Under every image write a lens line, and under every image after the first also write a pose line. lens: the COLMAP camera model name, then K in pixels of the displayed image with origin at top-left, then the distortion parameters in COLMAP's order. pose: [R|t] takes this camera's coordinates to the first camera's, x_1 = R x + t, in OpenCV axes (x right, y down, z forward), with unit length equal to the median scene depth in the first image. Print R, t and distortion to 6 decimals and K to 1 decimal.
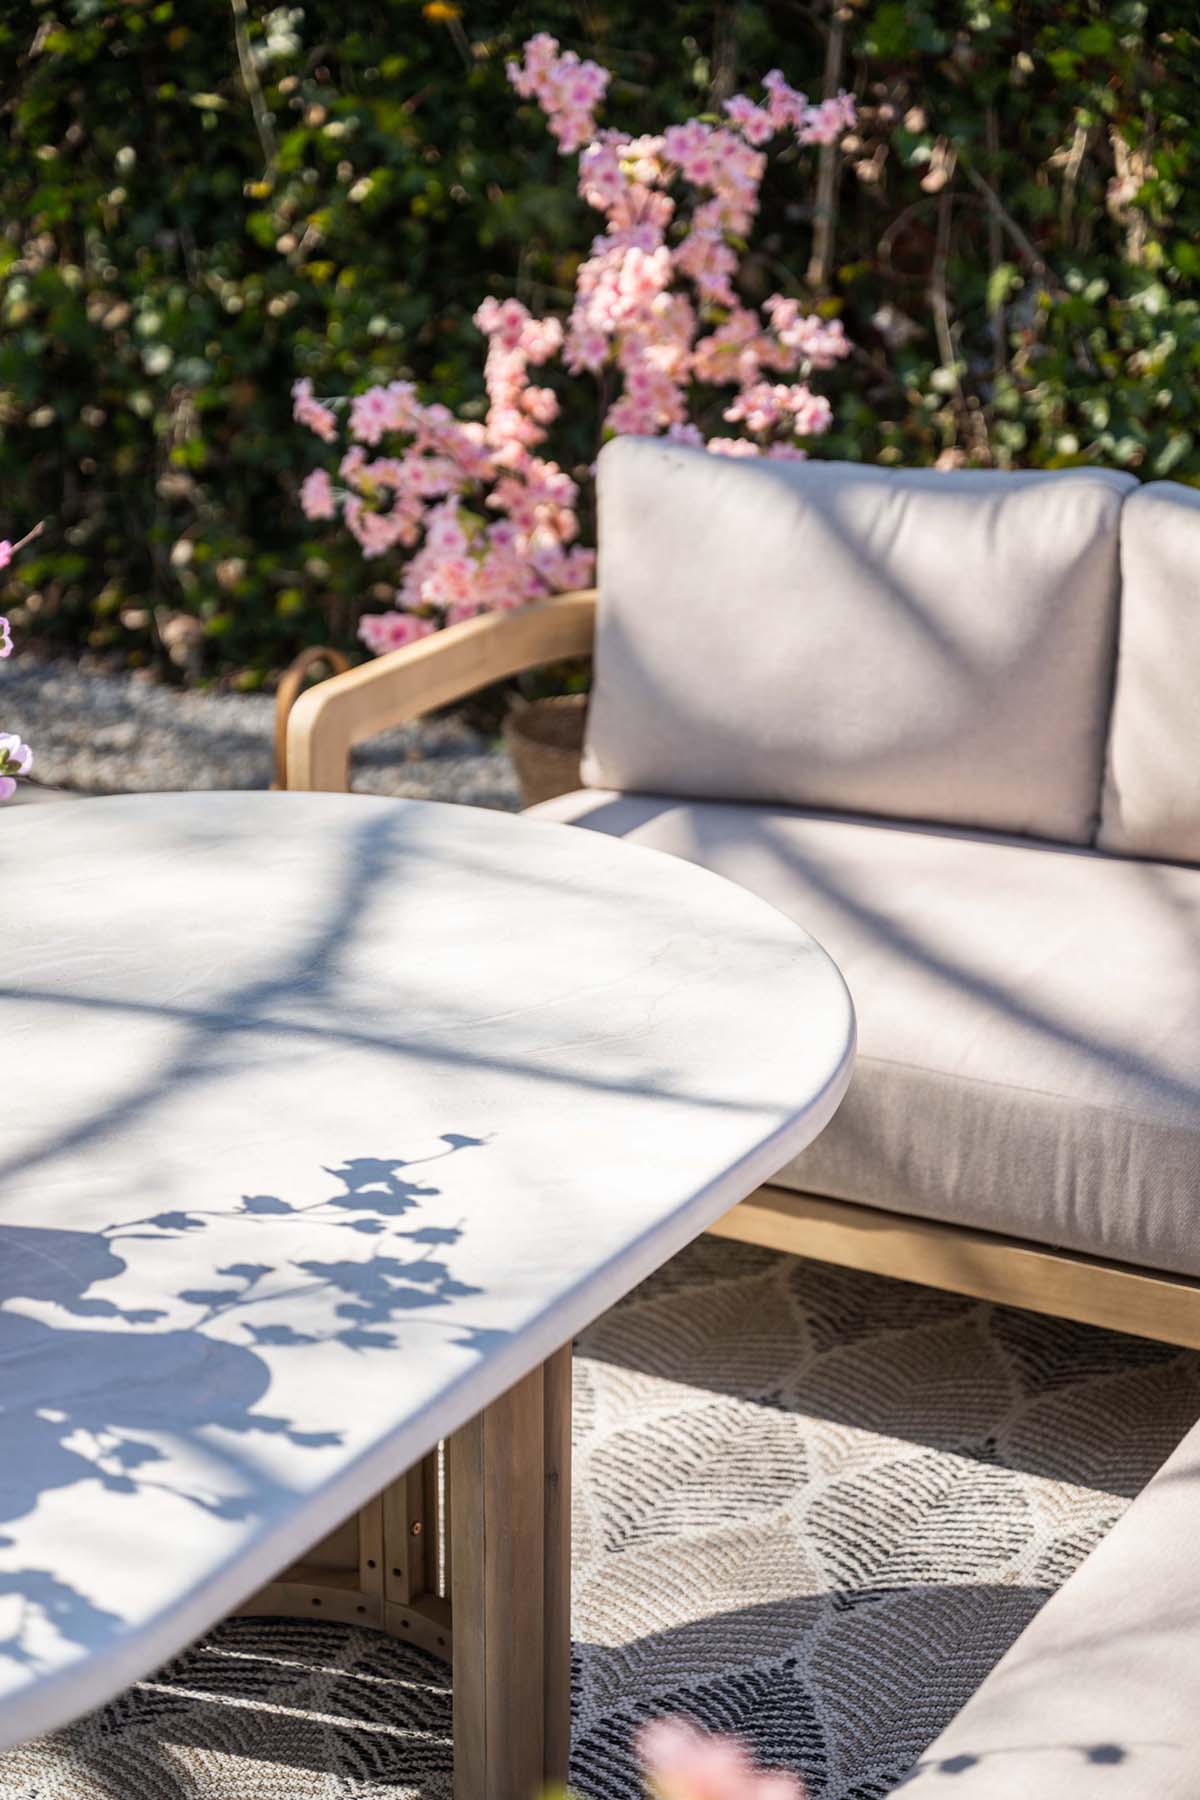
lens RADIAL K [[3552.6, 0, 601.1], [0, 3552.6, 901.0], [0, 0, 1]] dist [0.014747, 0.000000]
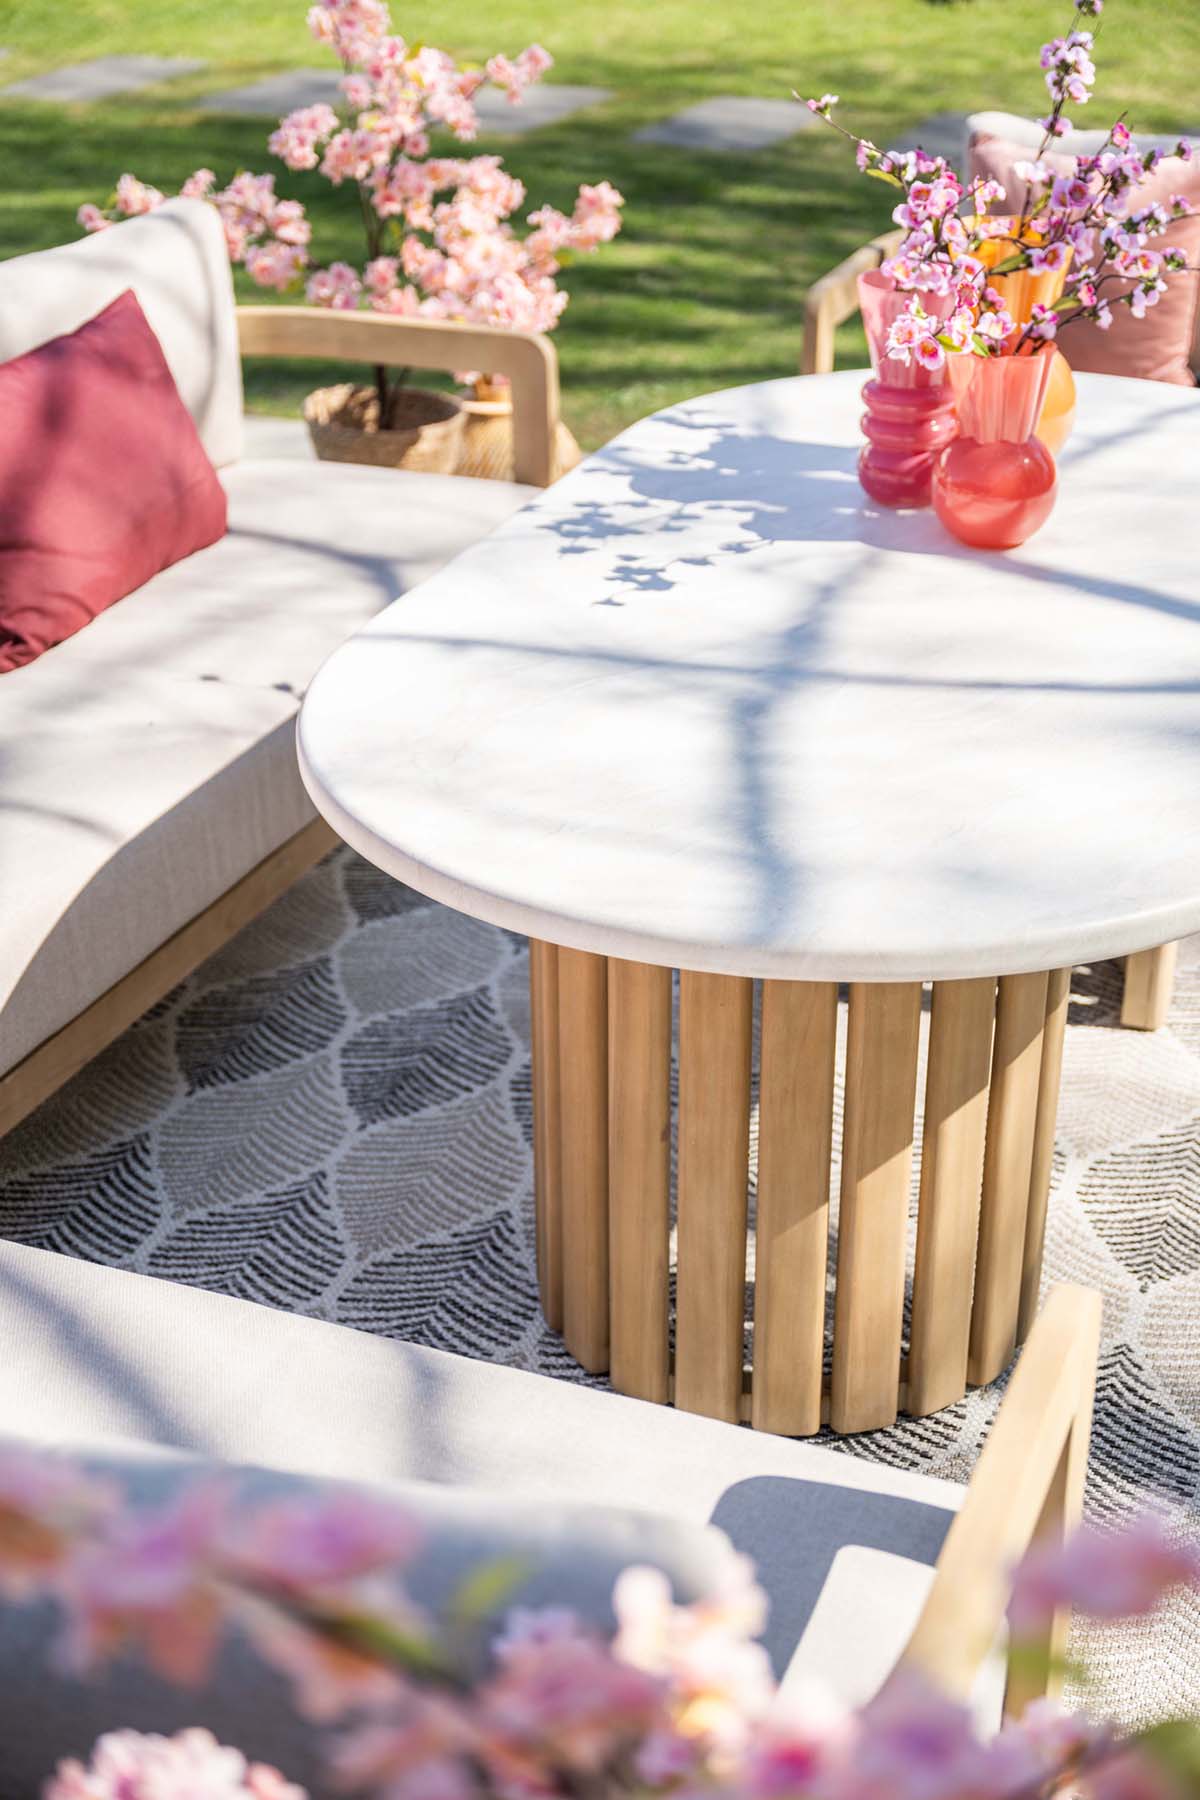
lens RADIAL K [[2562.8, 0, 602.3], [0, 2562.8, 898.6], [0, 0, 1]] dist [-0.001395, 0.000000]
pose [[-0.993860, 0.045776, -0.100730, 0.070505], [-0.040379, 0.697548, 0.715399, -0.669012], [0.103013, 0.715074, -0.691417, 1.992587]]
